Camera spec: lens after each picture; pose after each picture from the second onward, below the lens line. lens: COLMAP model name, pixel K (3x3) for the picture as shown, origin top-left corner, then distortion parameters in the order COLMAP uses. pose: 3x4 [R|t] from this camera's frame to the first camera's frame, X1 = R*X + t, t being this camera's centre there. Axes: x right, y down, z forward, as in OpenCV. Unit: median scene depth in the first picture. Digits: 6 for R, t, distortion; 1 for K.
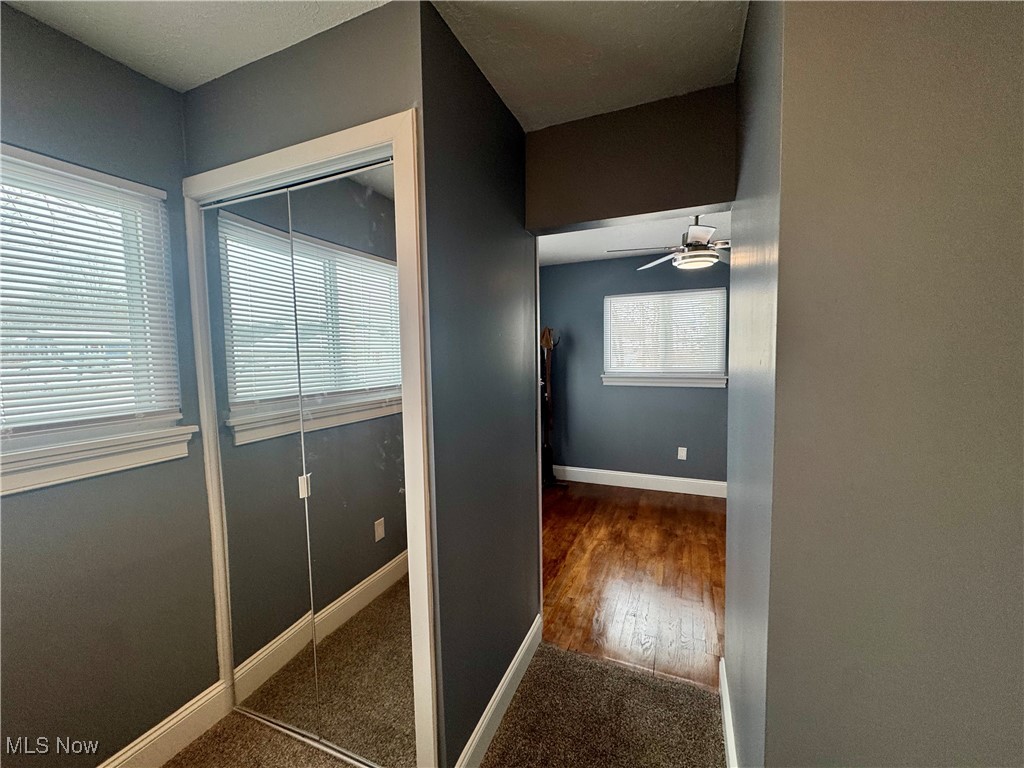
lens RADIAL K [[406.9, 0, 512.0], [0, 406.9, 384.0], [0, 0, 1]] dist [-0.001371, 0.000281]
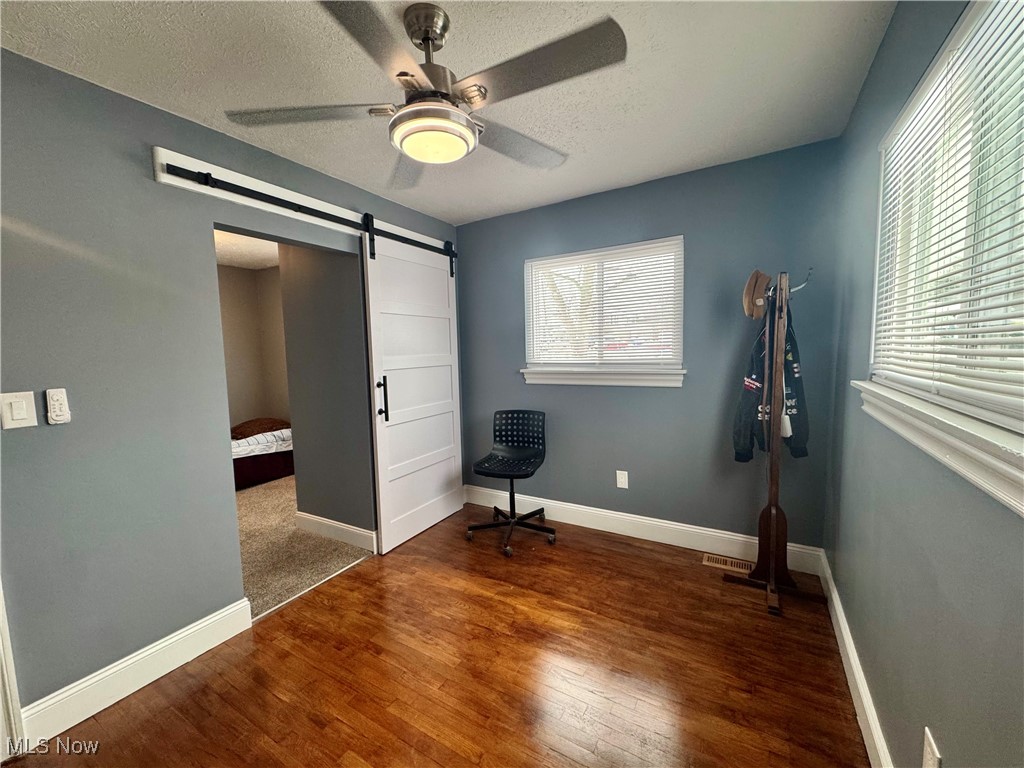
lens RADIAL K [[407.4, 0, 511.9], [0, 407.4, 385.1], [0, 0, 1]] dist [-0.001747, -0.000144]
pose [[-0.123690, 0.106253, -0.986616, 0.777700], [-0.044753, 0.992642, 0.112512, -0.057029], [0.991311, 0.058071, -0.118025, 0.953487]]
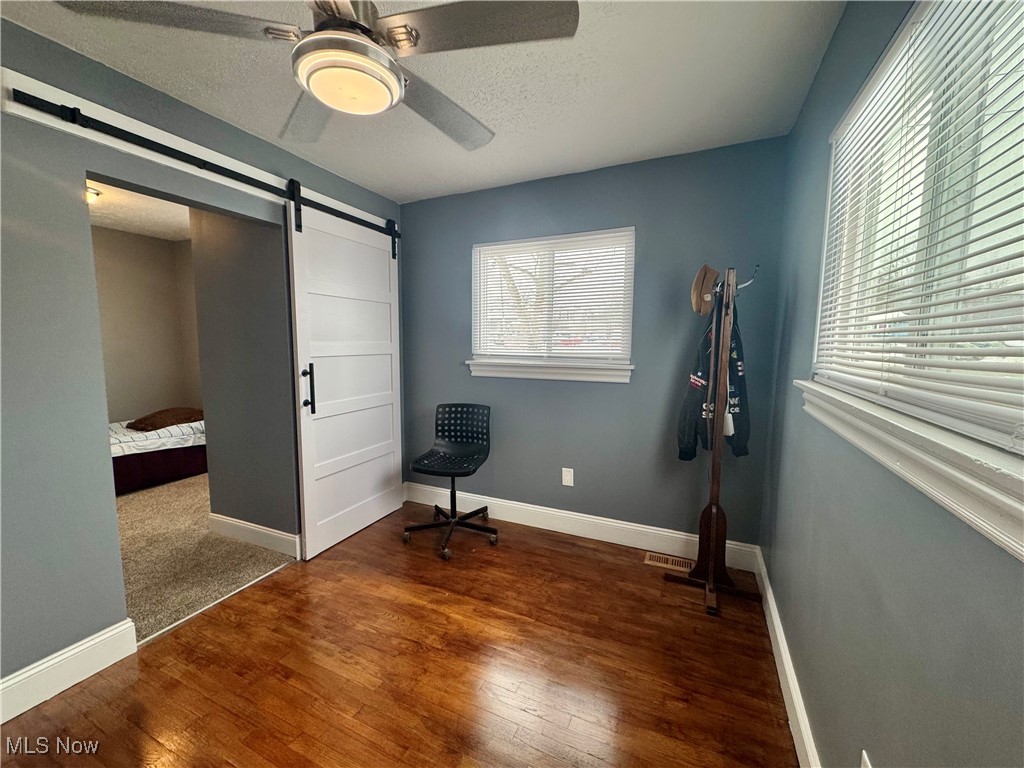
lens RADIAL K [[406.9, 0, 512.0], [0, 406.9, 384.0], [0, 0, 1]] dist [-0.001371, 0.000281]
pose [[-0.020944, 0.117996, -0.992793, 0.729201], [-0.079556, 0.989665, 0.119303, -0.051808], [0.996610, 0.081481, -0.011340, 0.974110]]
